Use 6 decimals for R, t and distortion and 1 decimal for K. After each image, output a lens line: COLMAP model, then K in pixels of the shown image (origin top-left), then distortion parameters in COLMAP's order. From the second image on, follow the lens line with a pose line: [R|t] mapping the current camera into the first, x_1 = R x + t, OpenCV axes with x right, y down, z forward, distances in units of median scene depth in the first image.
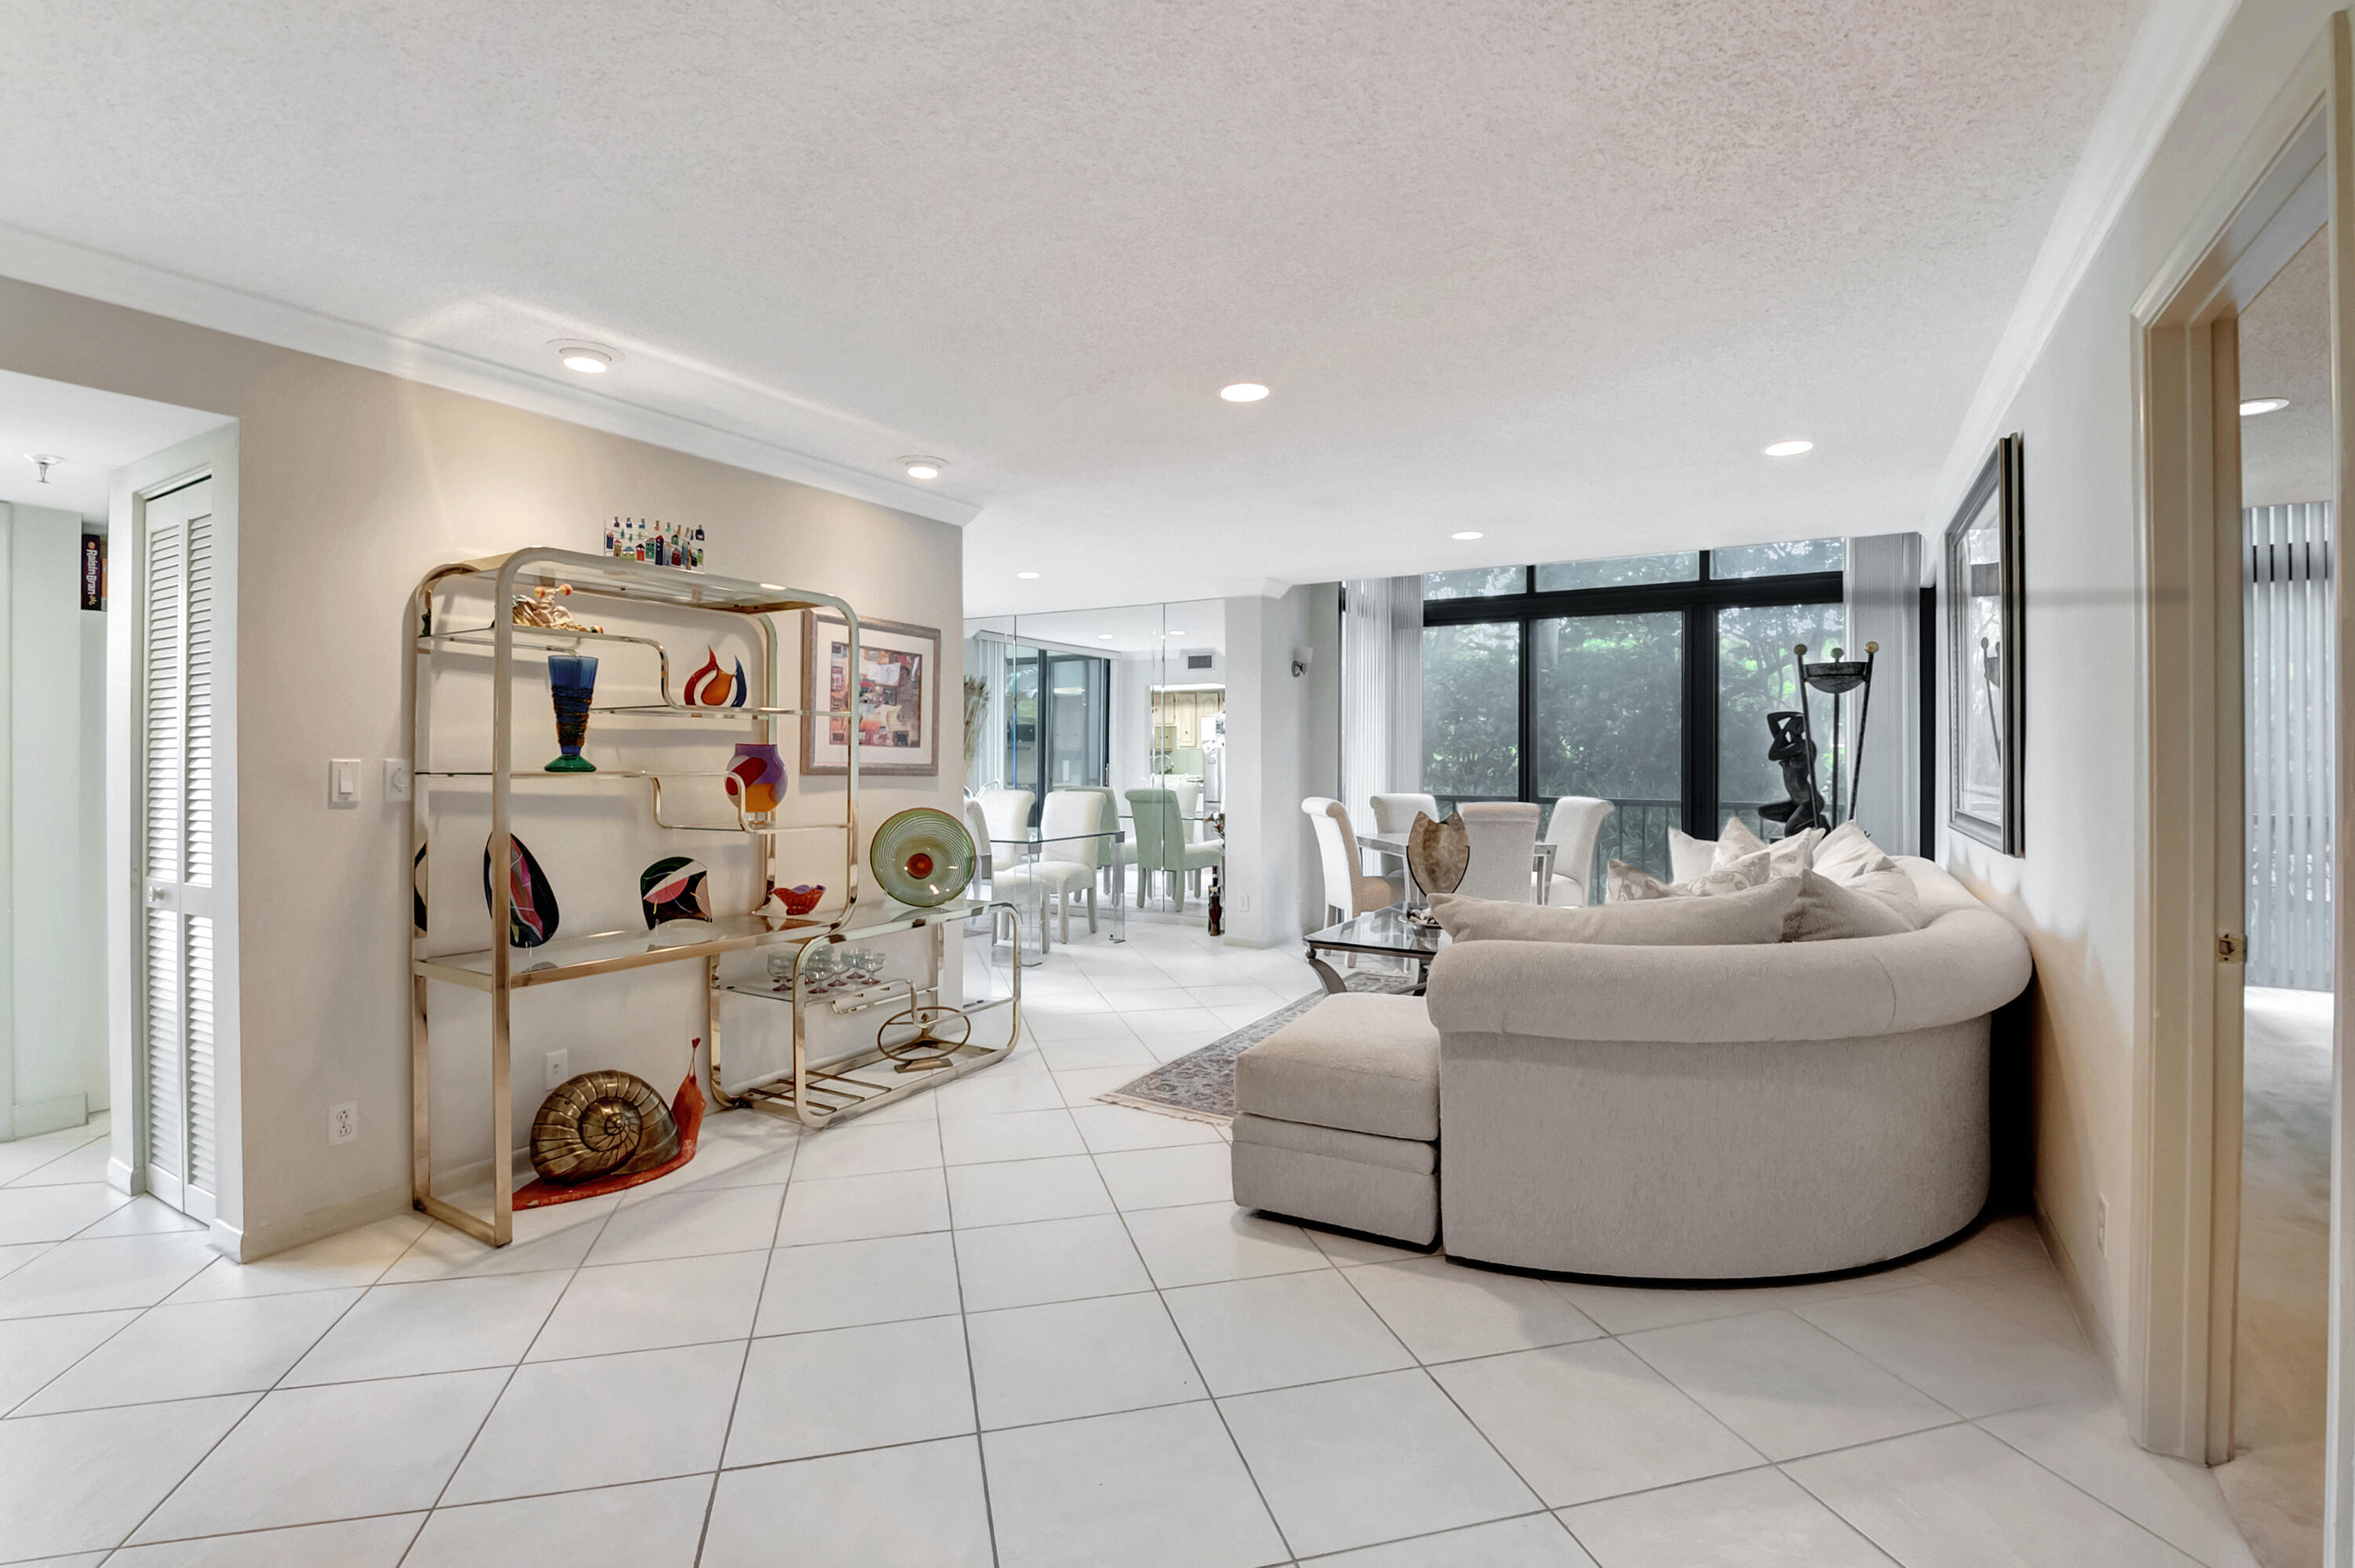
lens RADIAL K [[1106.6, 0, 1182.0], [0, 1106.6, 763.0], [0, 0, 1]] dist [0.000833, -0.014079]
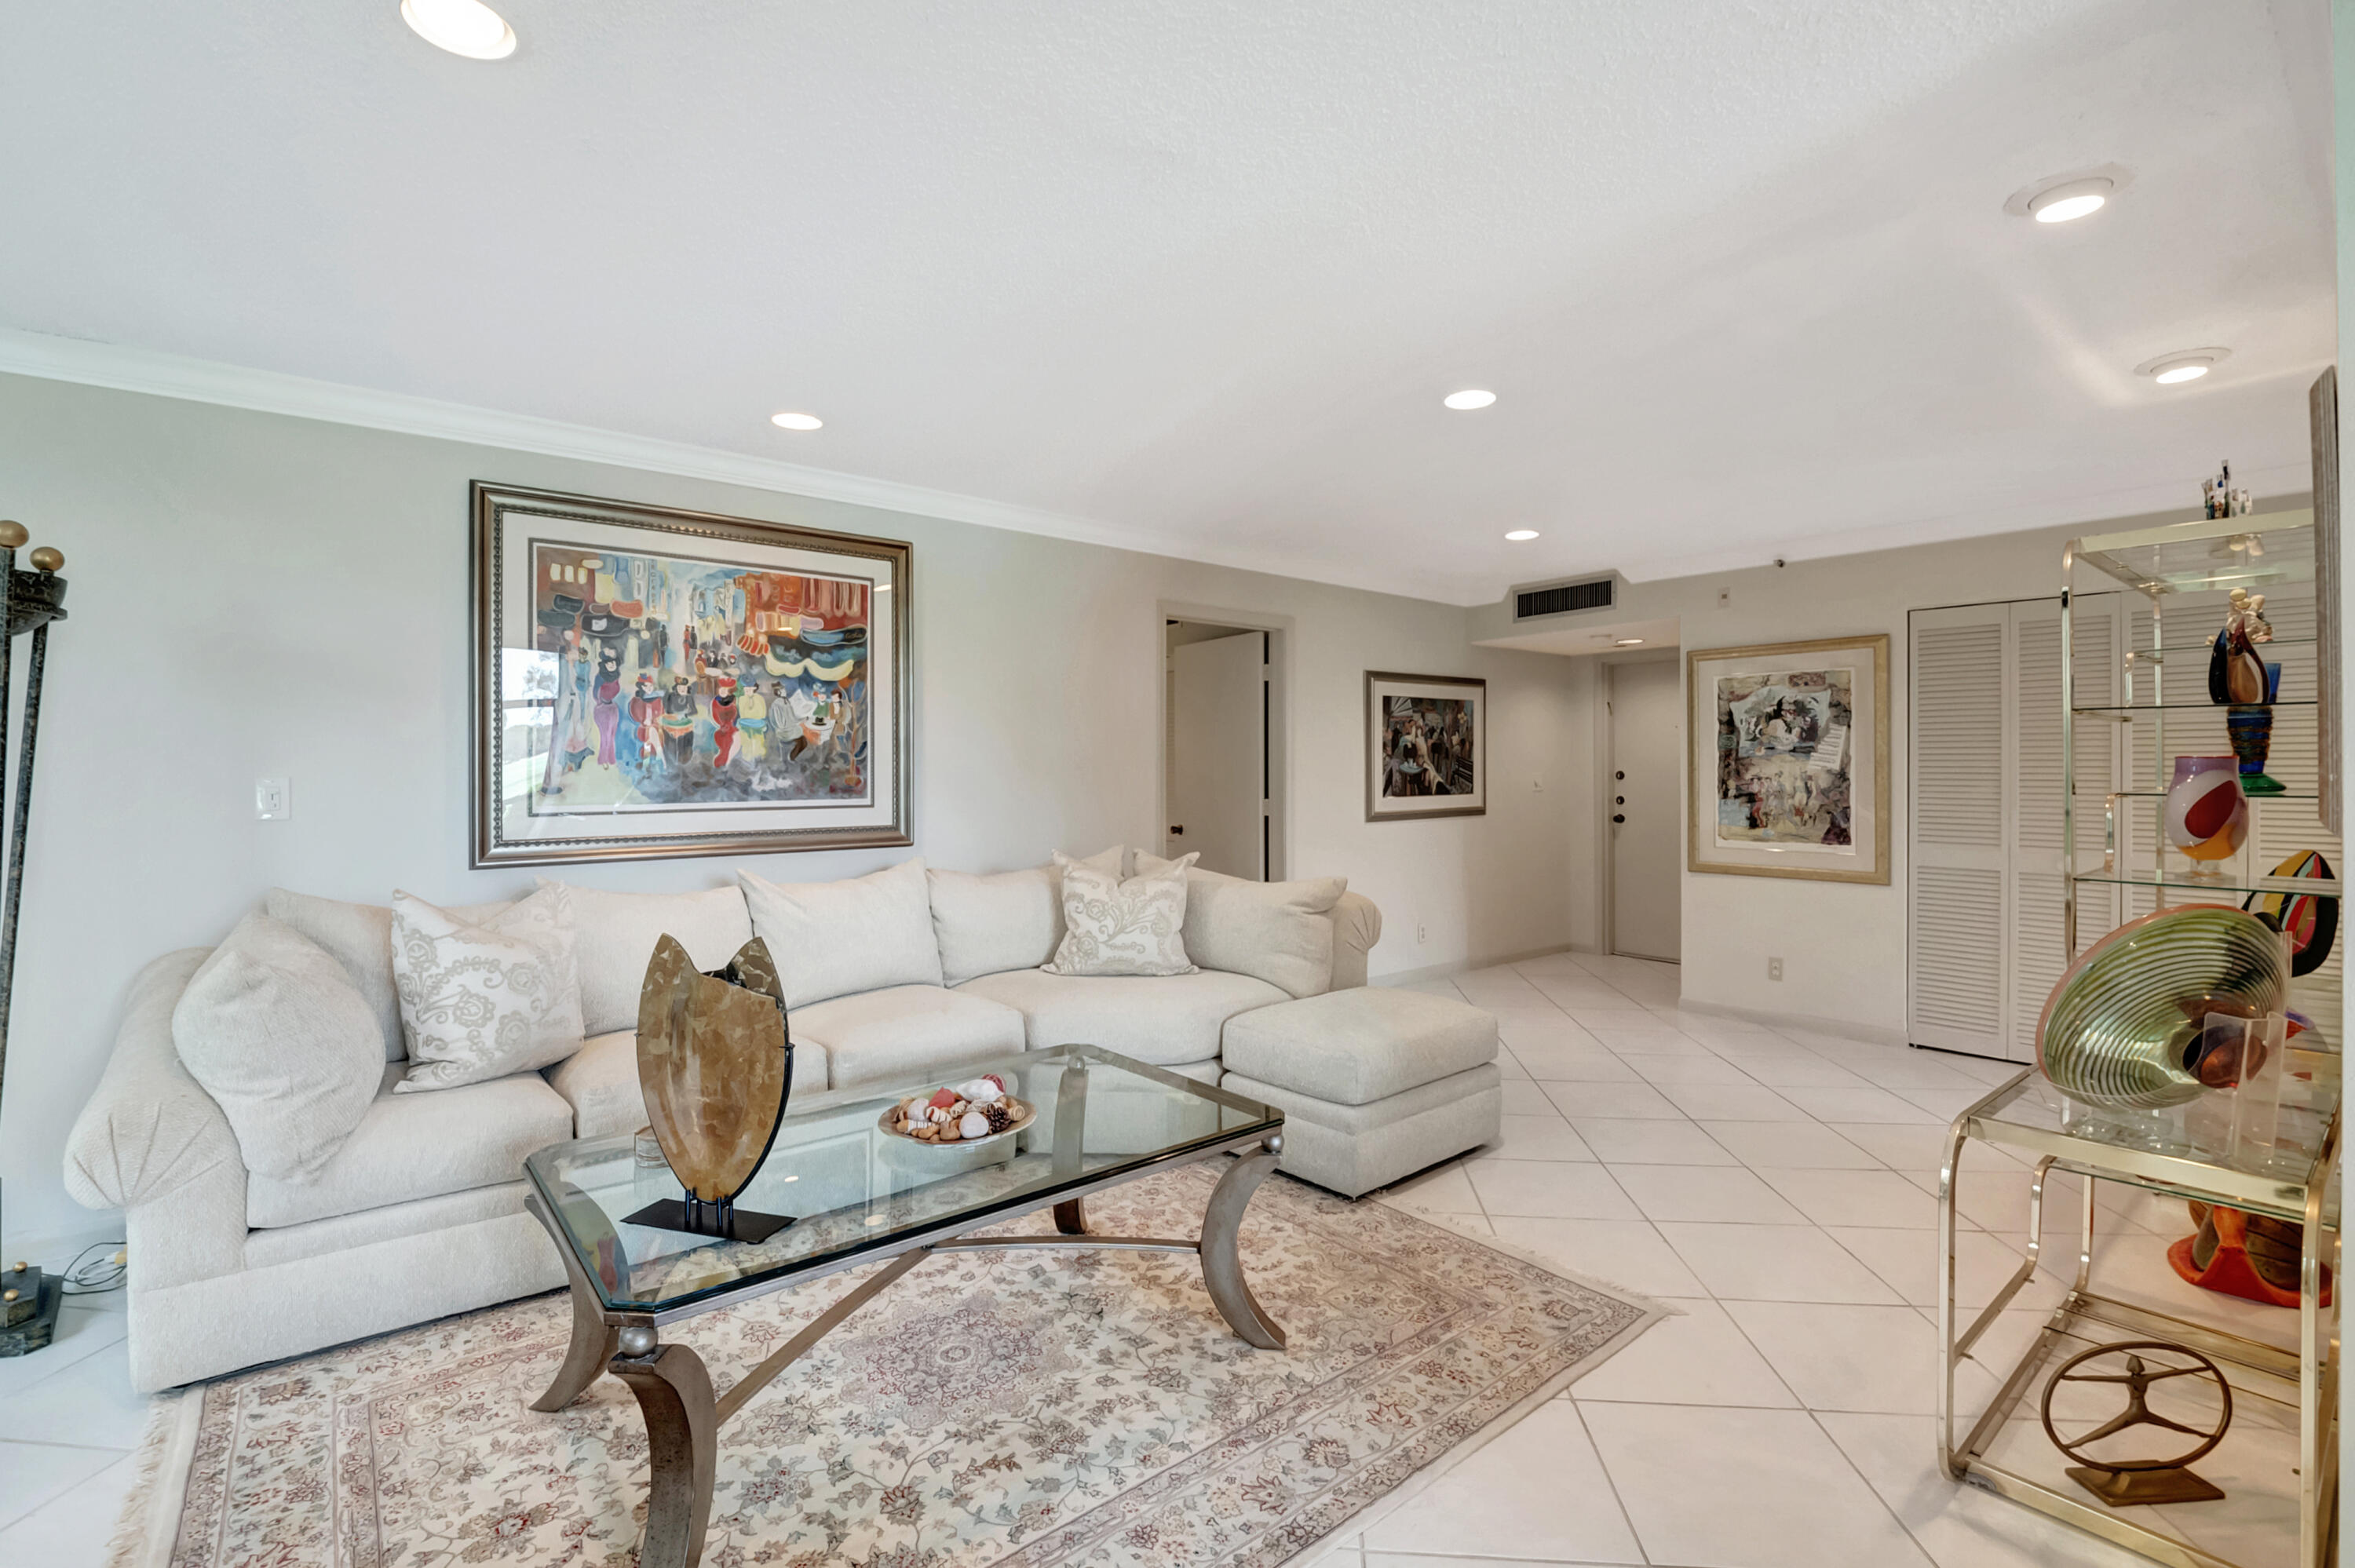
lens RADIAL K [[1037.5, 0, 1186.0], [0, 1037.5, 761.1], [0, 0, 1]] dist [0.023992, -0.033365]
pose [[-0.935697, 0.005131, 0.352767, -0.024090], [0.004704, 0.999987, -0.002068, -0.012287], [-0.352773, -0.000276, -0.935709, 1.498244]]
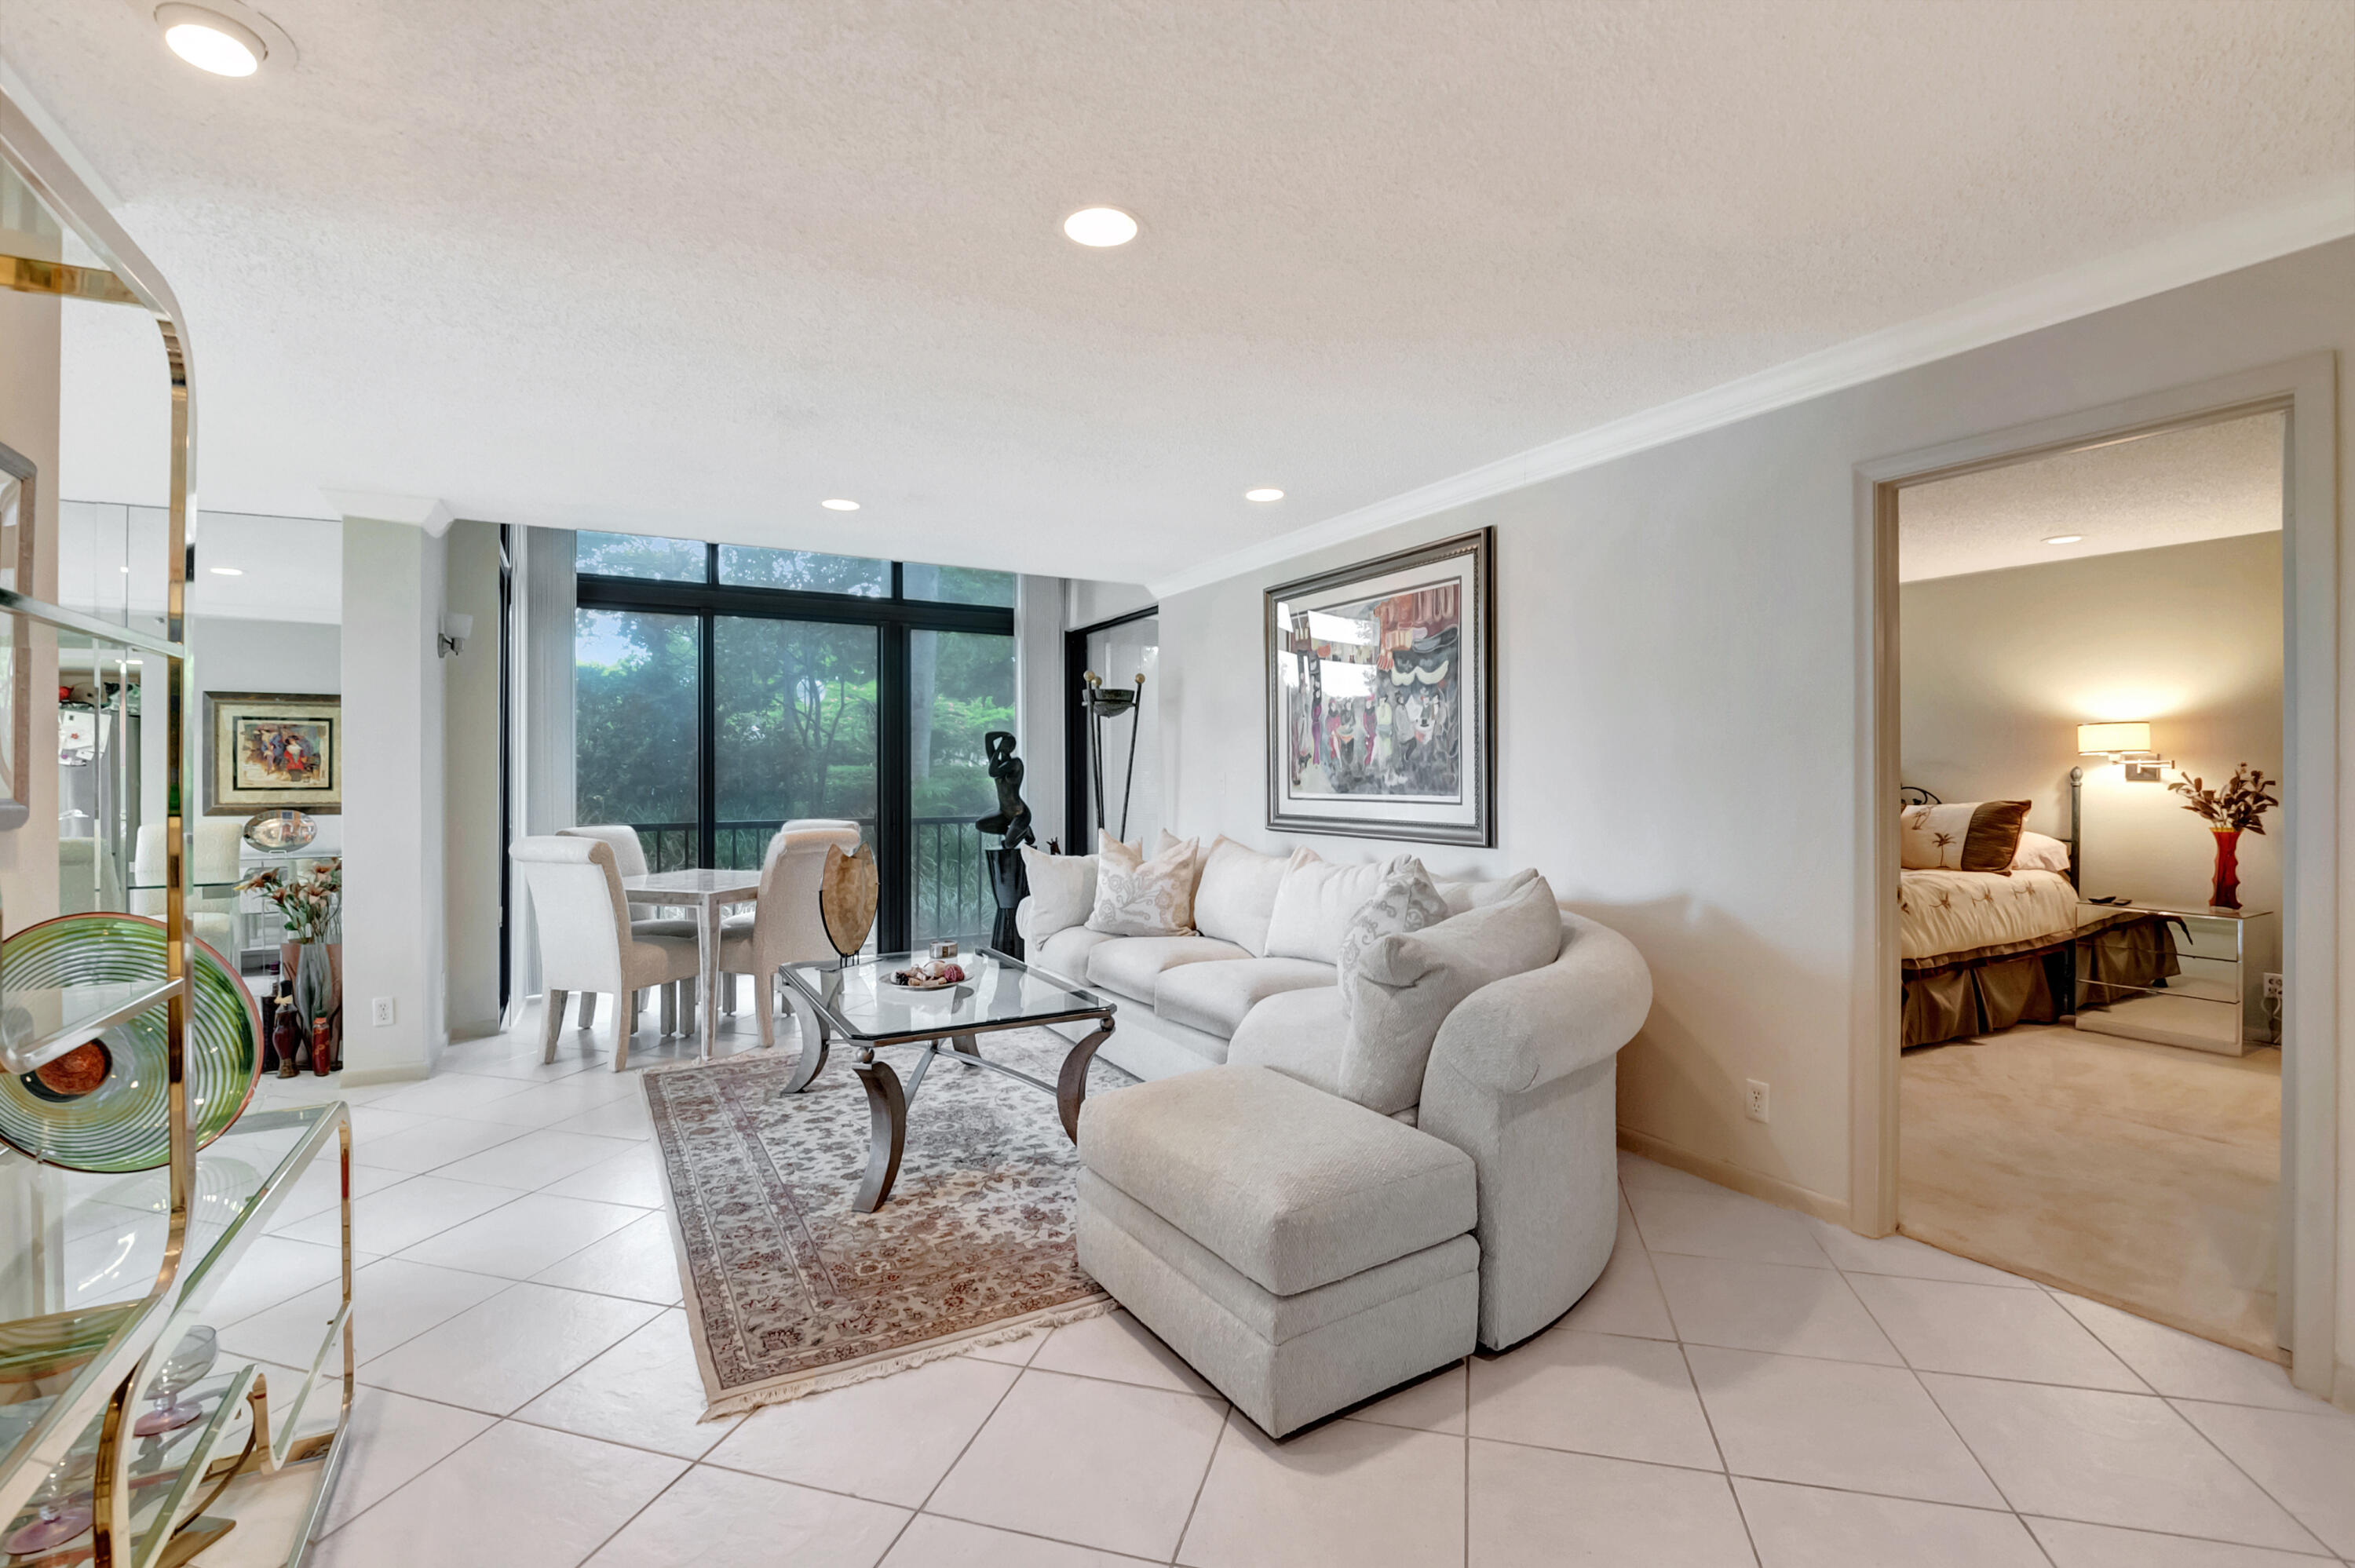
lens RADIAL K [[1049.3, 0, 1195.7], [0, 1049.3, 775.4], [0, 0, 1]] dist [-0.000934, -0.011591]
pose [[0.500304, -0.003738, 0.865842, -0.355184], [0.010121, 0.999948, -0.001531, -0.002132], [-0.865791, 0.009529, 0.500316, 0.489015]]
